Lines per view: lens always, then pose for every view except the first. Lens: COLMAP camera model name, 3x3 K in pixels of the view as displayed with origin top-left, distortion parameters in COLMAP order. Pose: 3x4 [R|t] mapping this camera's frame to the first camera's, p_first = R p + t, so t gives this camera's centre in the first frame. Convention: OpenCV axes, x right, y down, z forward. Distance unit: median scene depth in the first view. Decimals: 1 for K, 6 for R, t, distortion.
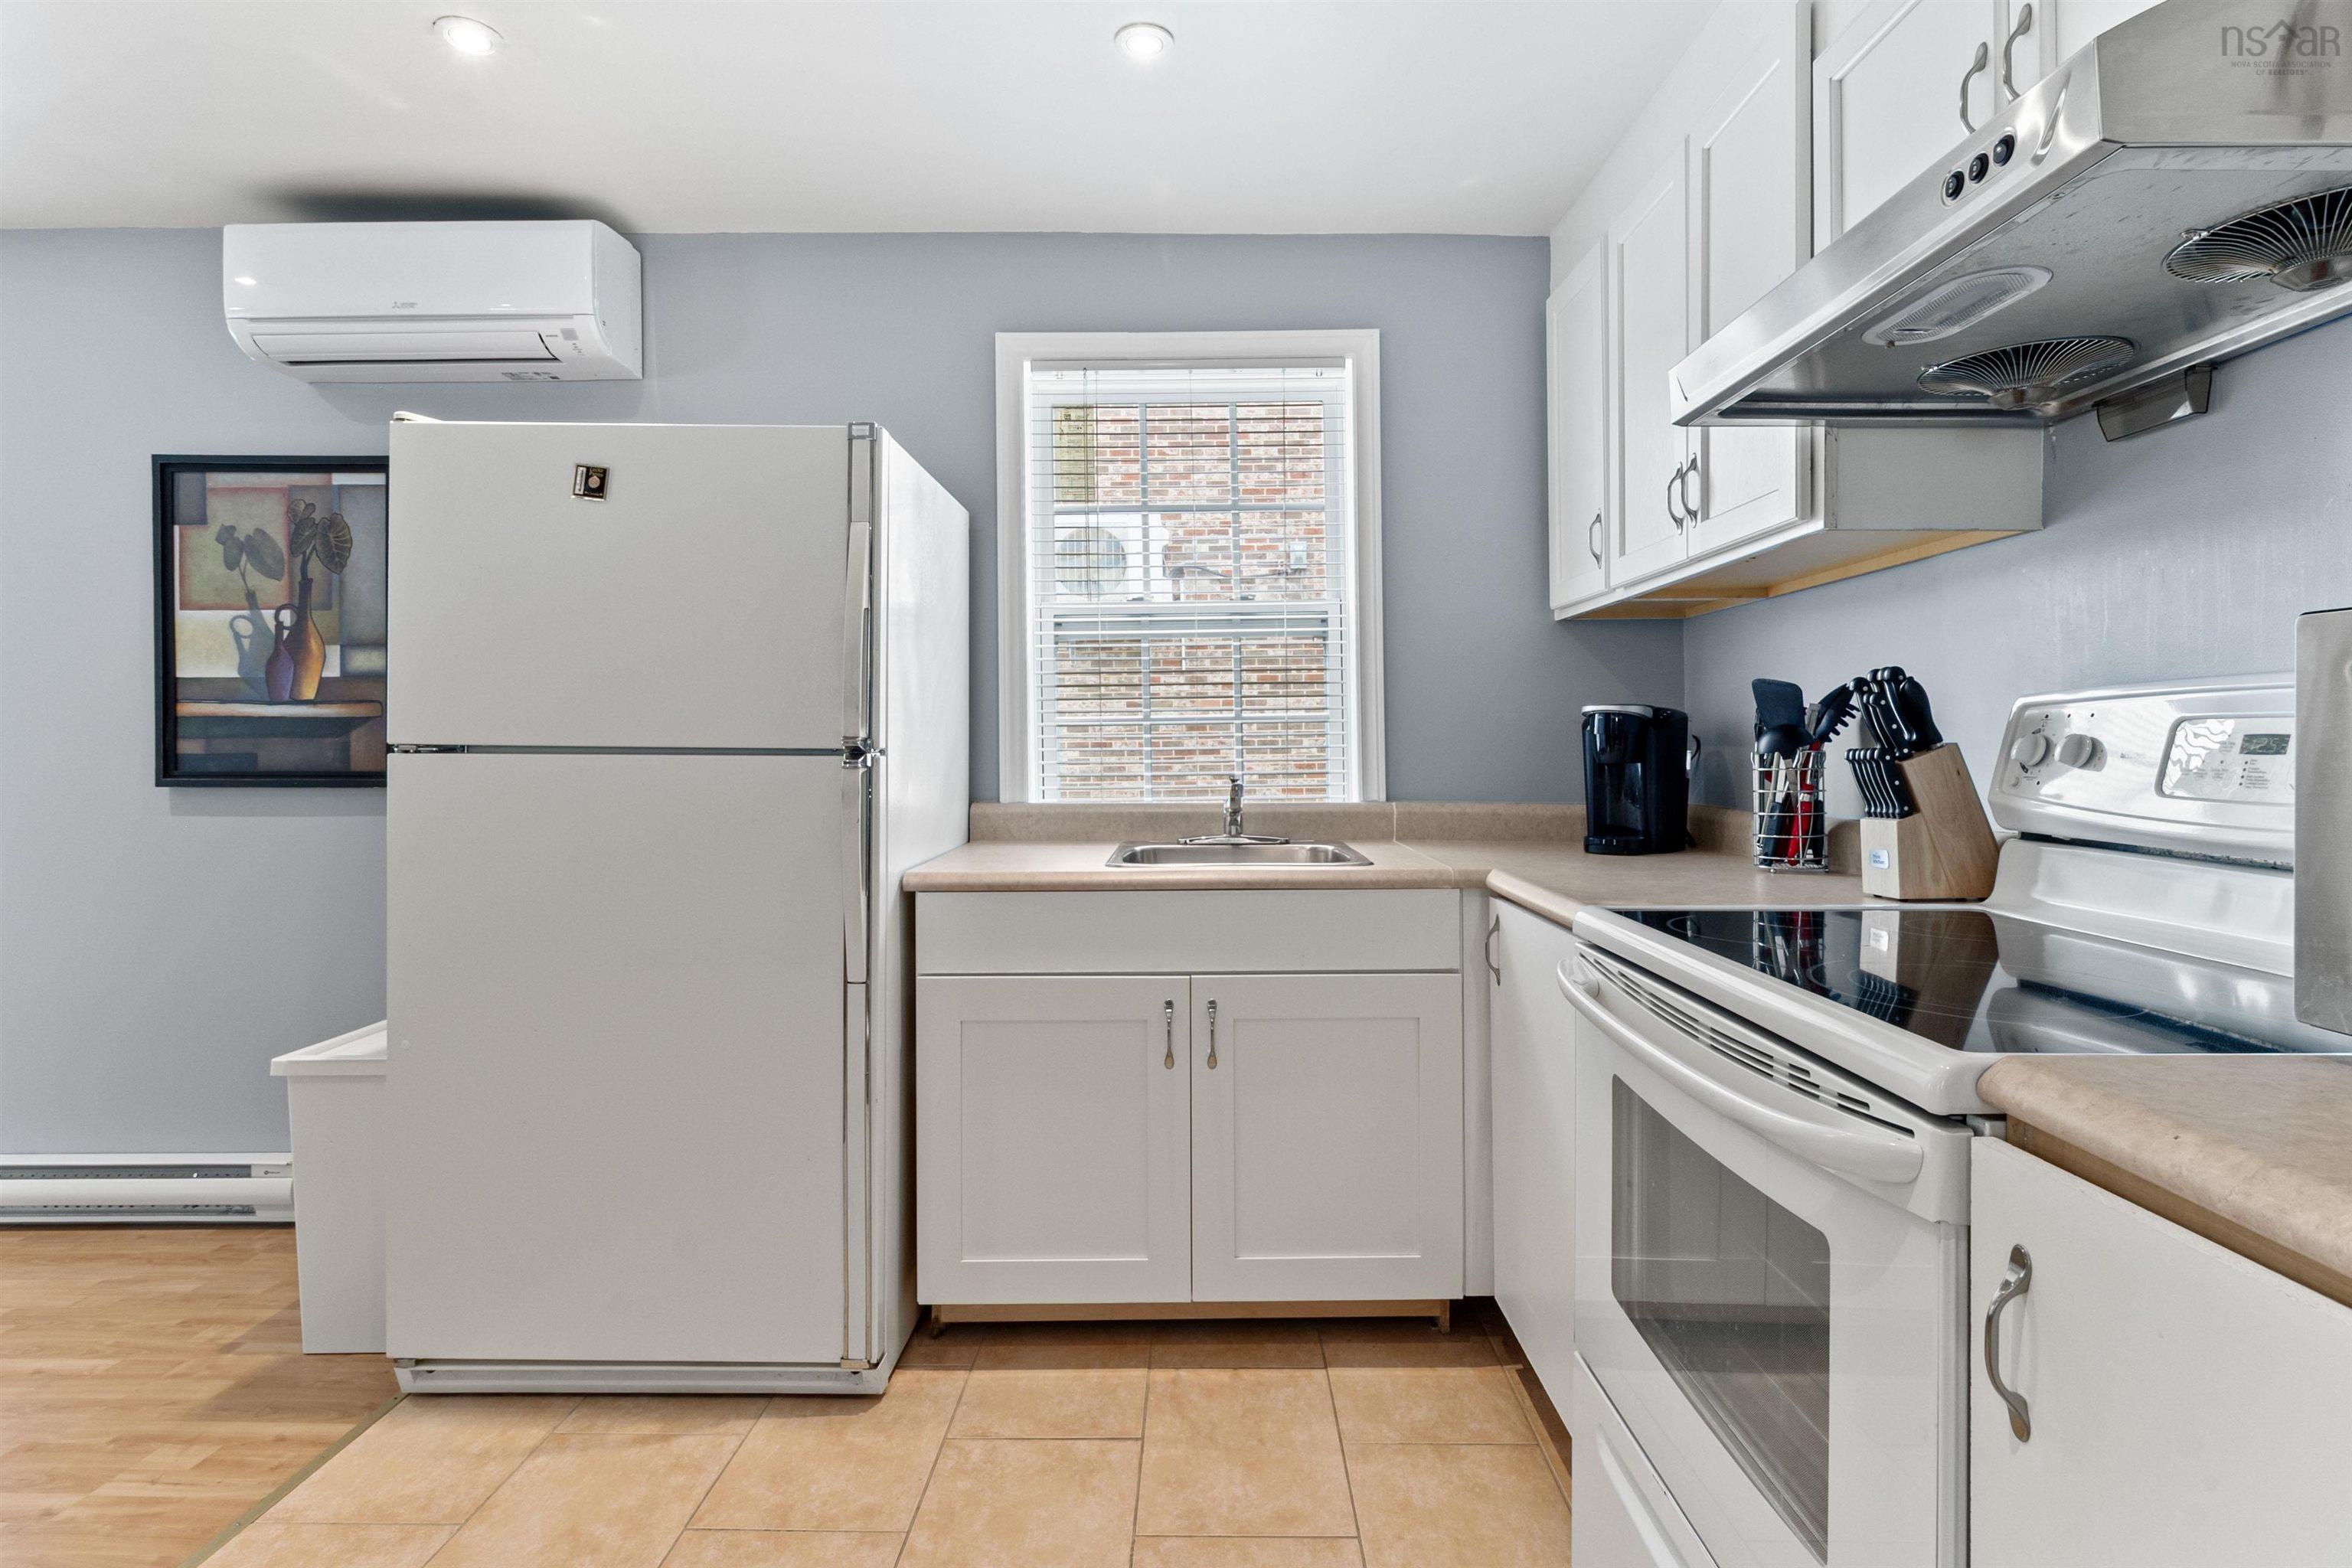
lens RADIAL K [[1157.0, 0, 1197.0], [0, 1157.0, 743.5], [0, 0, 1]] dist [-0.001594, -0.002101]
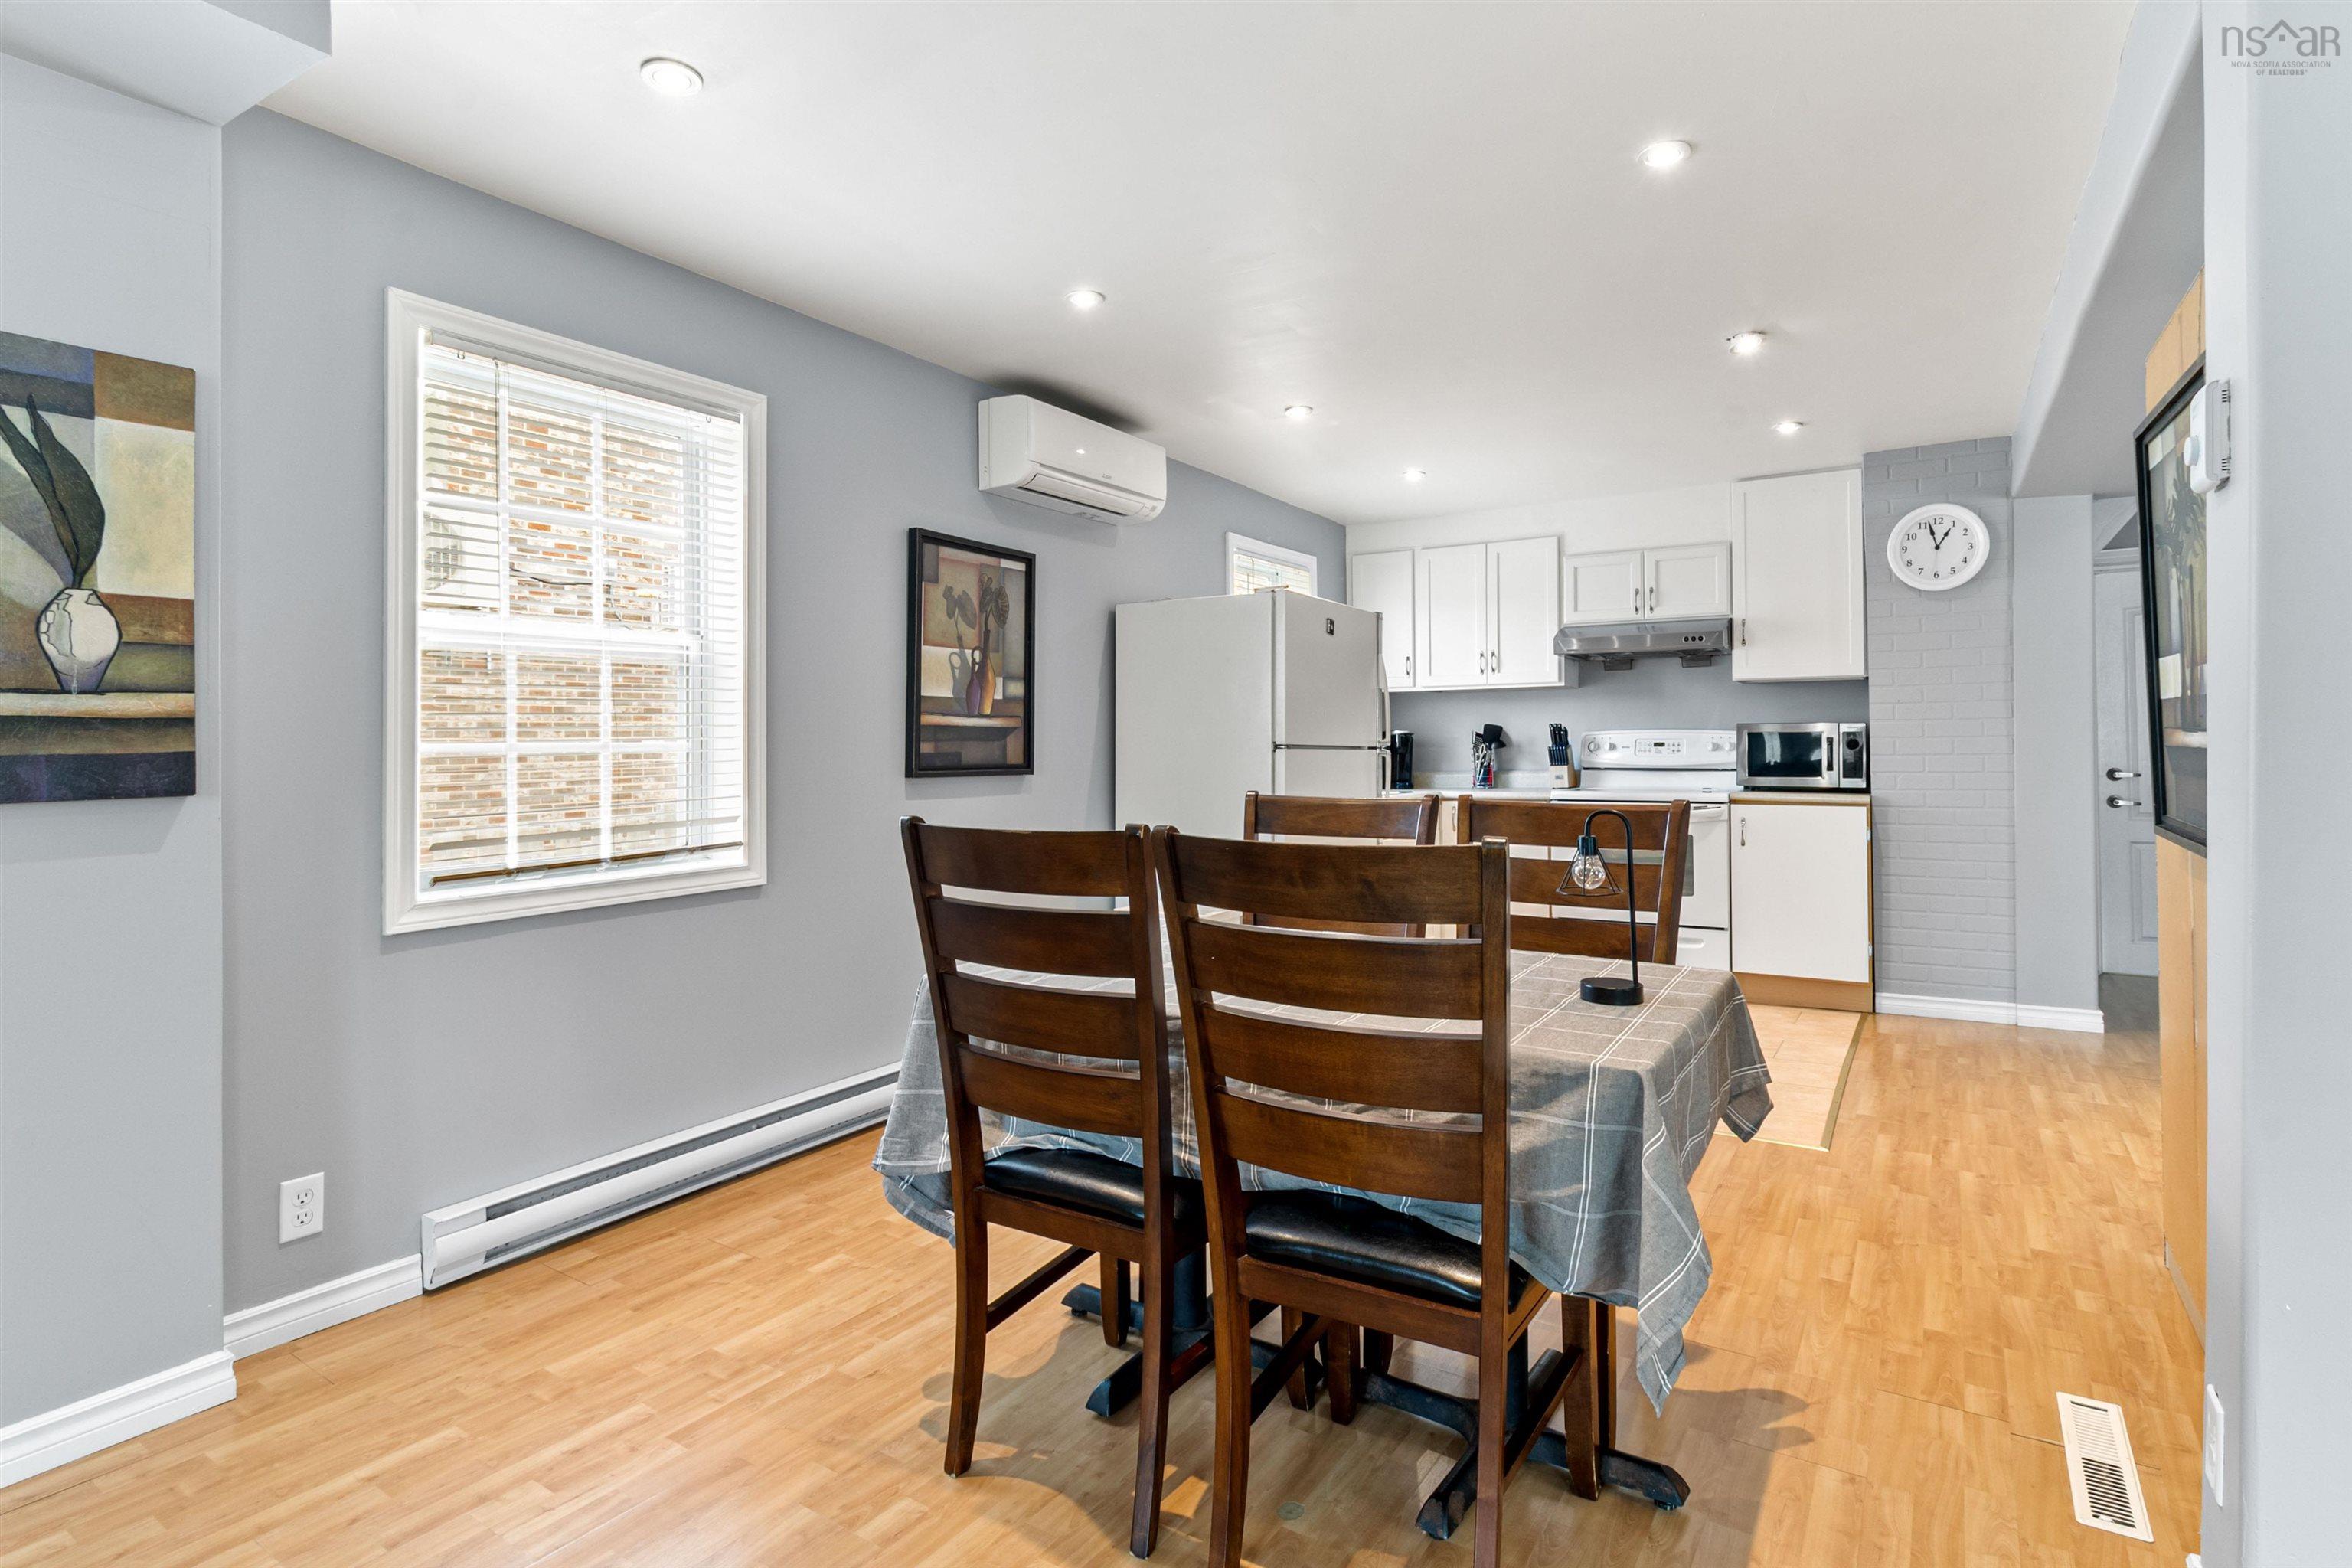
lens RADIAL K [[1157.0, 0, 1197.3], [0, 1157.0, 737.4], [0, 0, 1]] dist [-0.001594, -0.002101]
pose [[0.534808, 0.007162, 0.844944, -2.016800], [0.004667, 0.999924, -0.011430, 0.008448], [-0.844961, 0.010057, 0.534733, 0.020611]]
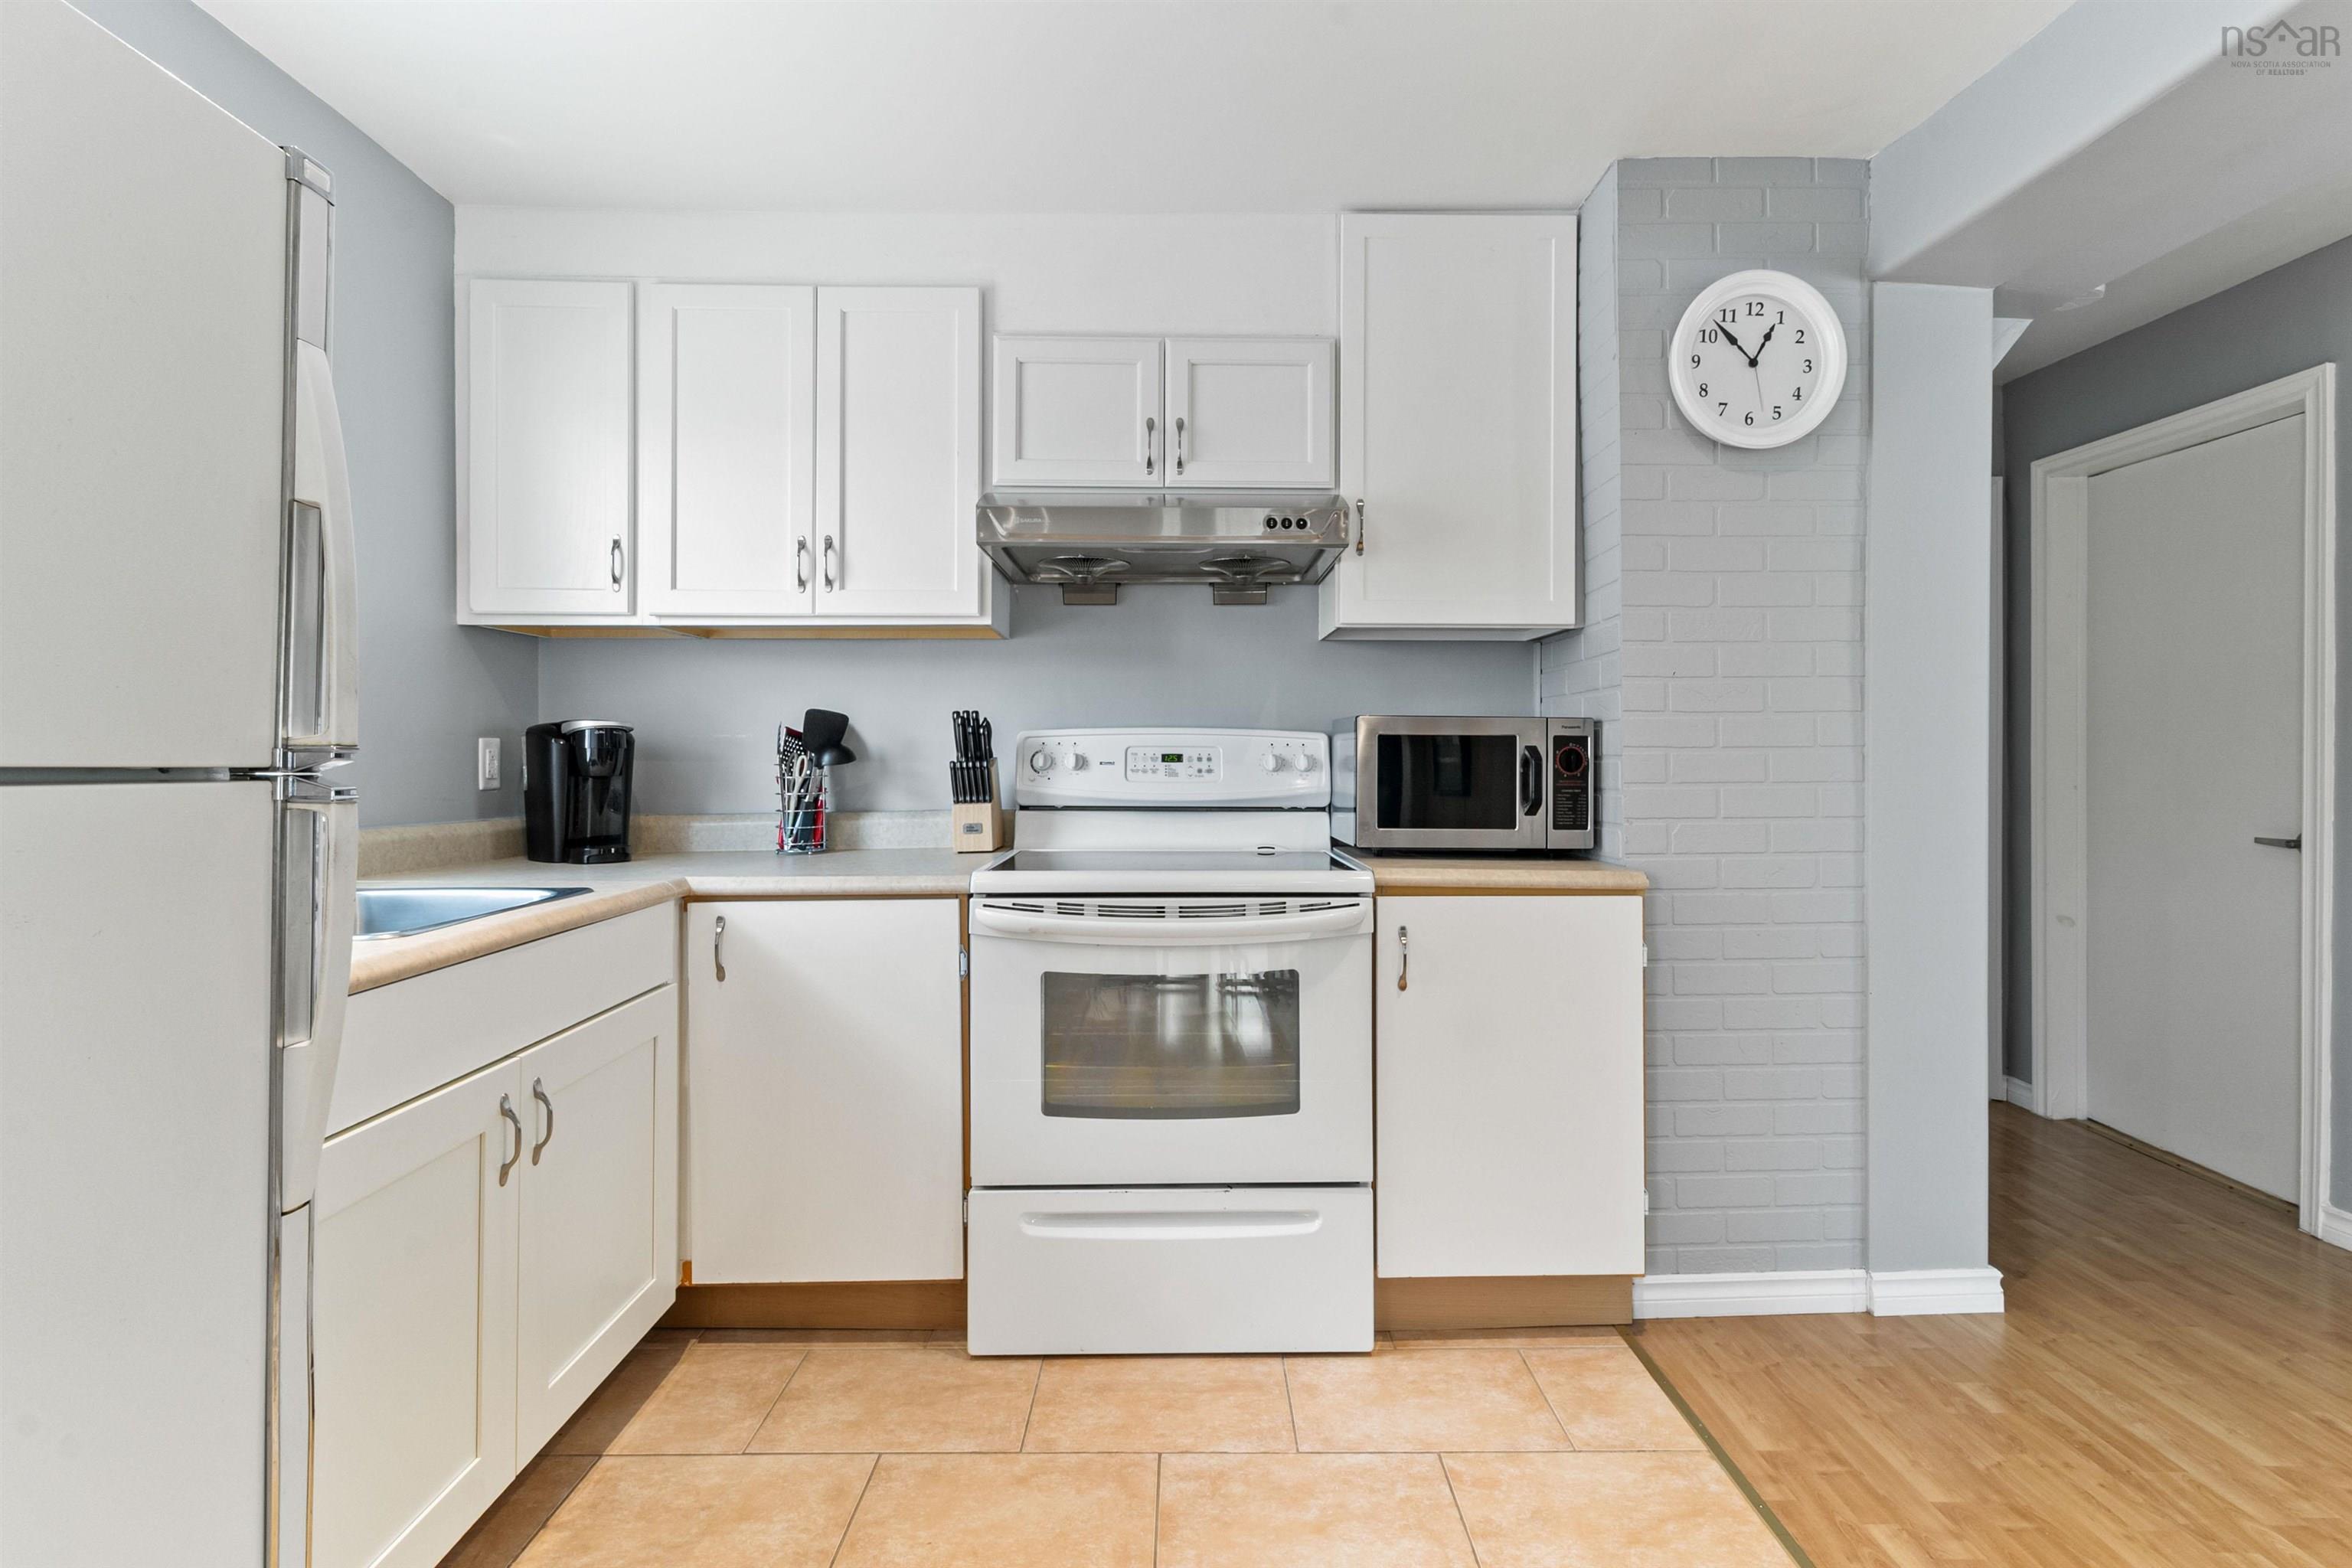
lens RADIAL K [[1101.5, 0, 1189.1], [0, 1101.5, 748.5], [0, 0, 1]] dist [-0.003141, 0.001949]
pose [[-0.009592, 0.008267, 0.999920, -0.640220], [-0.000627, 0.999966, -0.008273, -0.000048], [-0.999954, -0.000706, -0.009587, 0.473090]]
